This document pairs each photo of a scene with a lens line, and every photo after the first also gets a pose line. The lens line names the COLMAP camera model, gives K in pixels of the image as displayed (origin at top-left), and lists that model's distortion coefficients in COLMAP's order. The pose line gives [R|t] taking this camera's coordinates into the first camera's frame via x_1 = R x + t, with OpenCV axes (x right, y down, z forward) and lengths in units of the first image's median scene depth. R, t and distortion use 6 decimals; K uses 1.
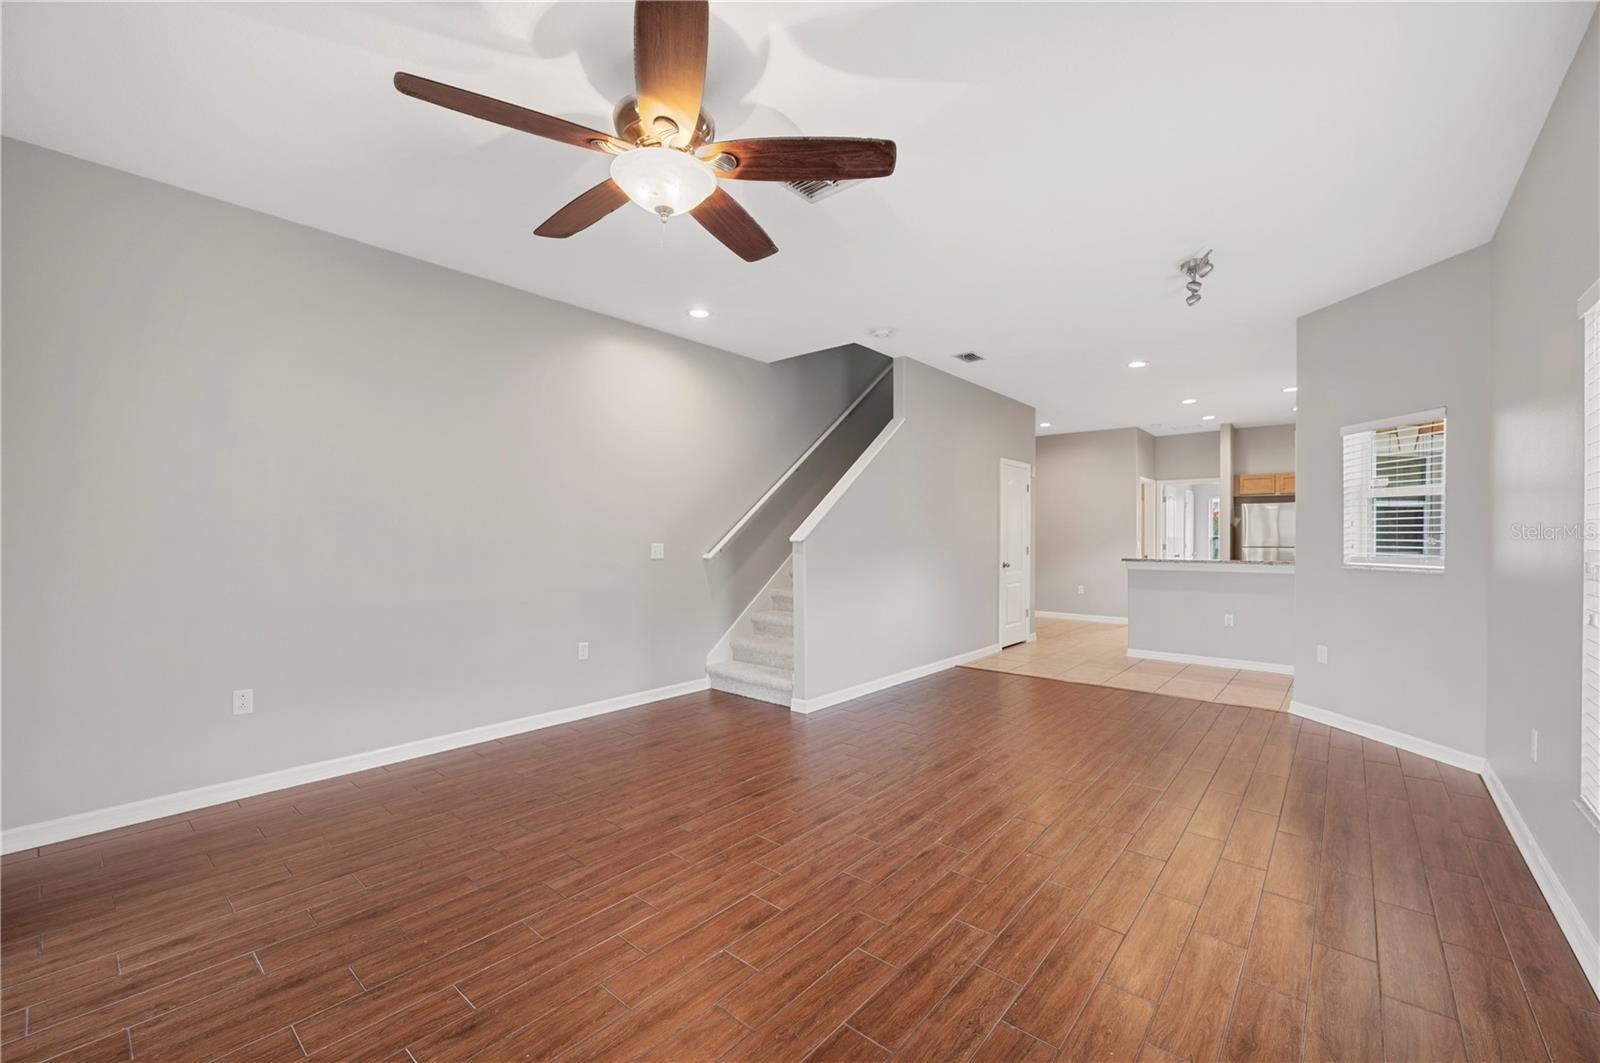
lens RADIAL K [[652.2, 0, 805.9], [0, 652.2, 532.8], [0, 0, 1]] dist [0.000559, -0.000117]
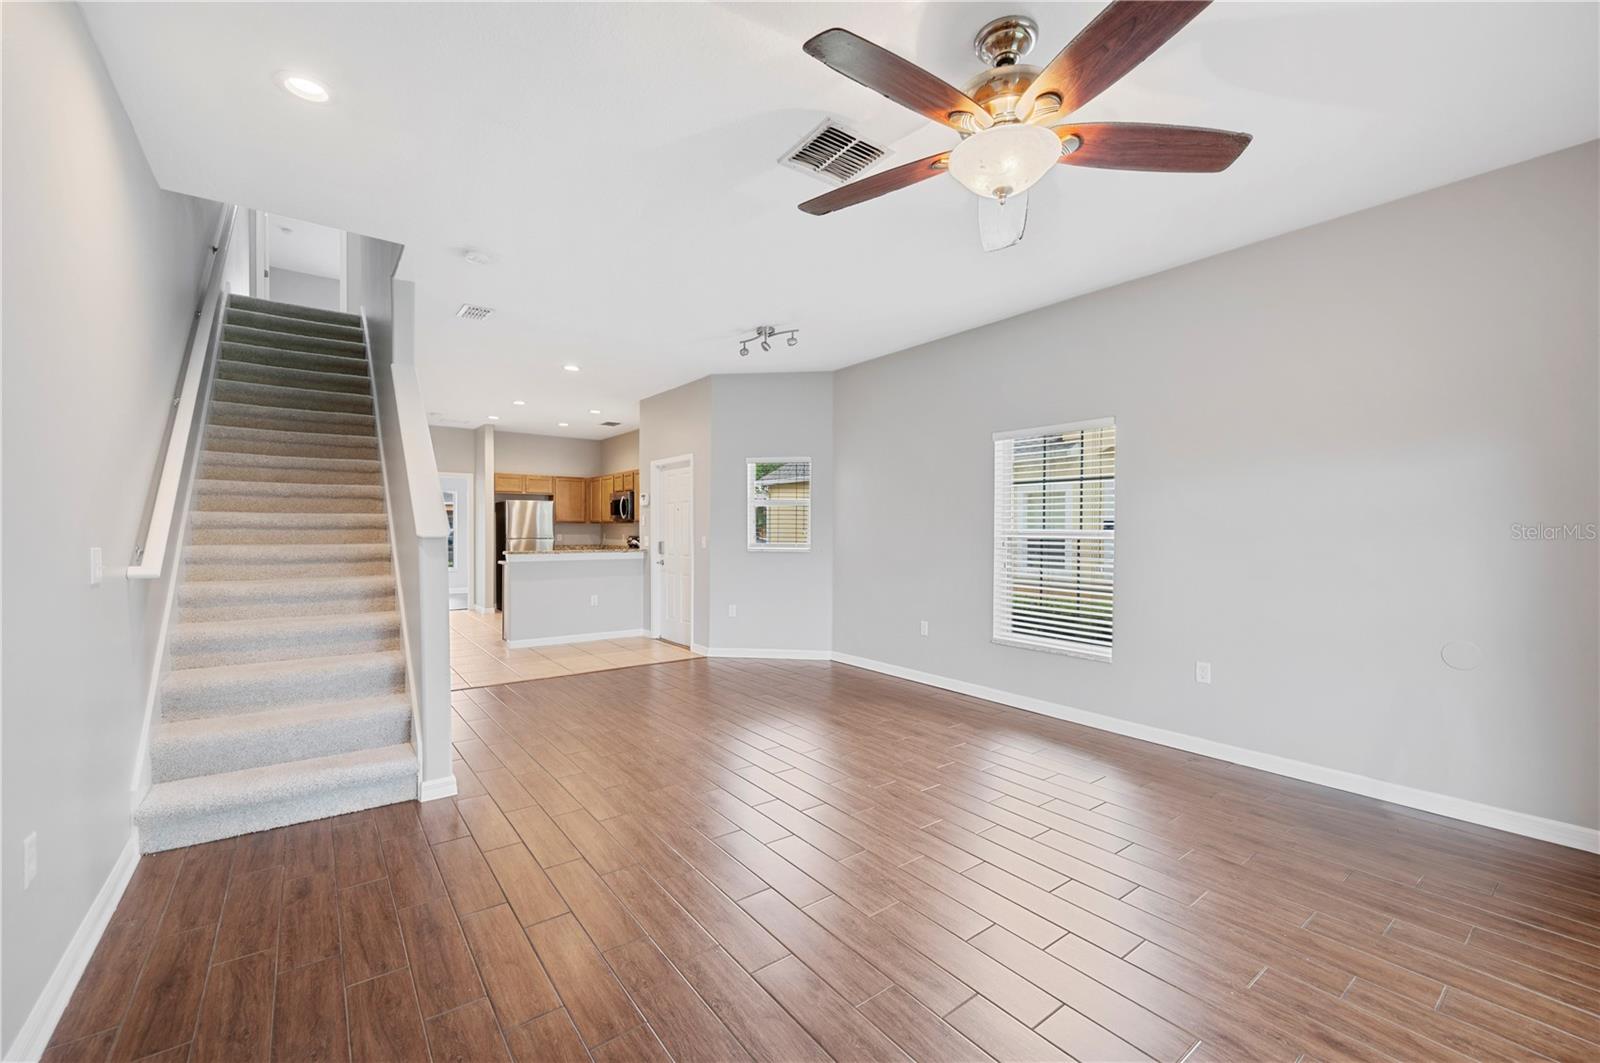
lens RADIAL K [[652.2, 0, 801.9], [0, 652.2, 538.3], [0, 0, 1]] dist [0.000559, -0.000117]
pose [[0.209701, -0.011002, 0.977704, -0.514021], [-0.009698, 0.999864, 0.013332, 0.002241], [-0.977717, -0.012278, 0.209566, 0.459969]]
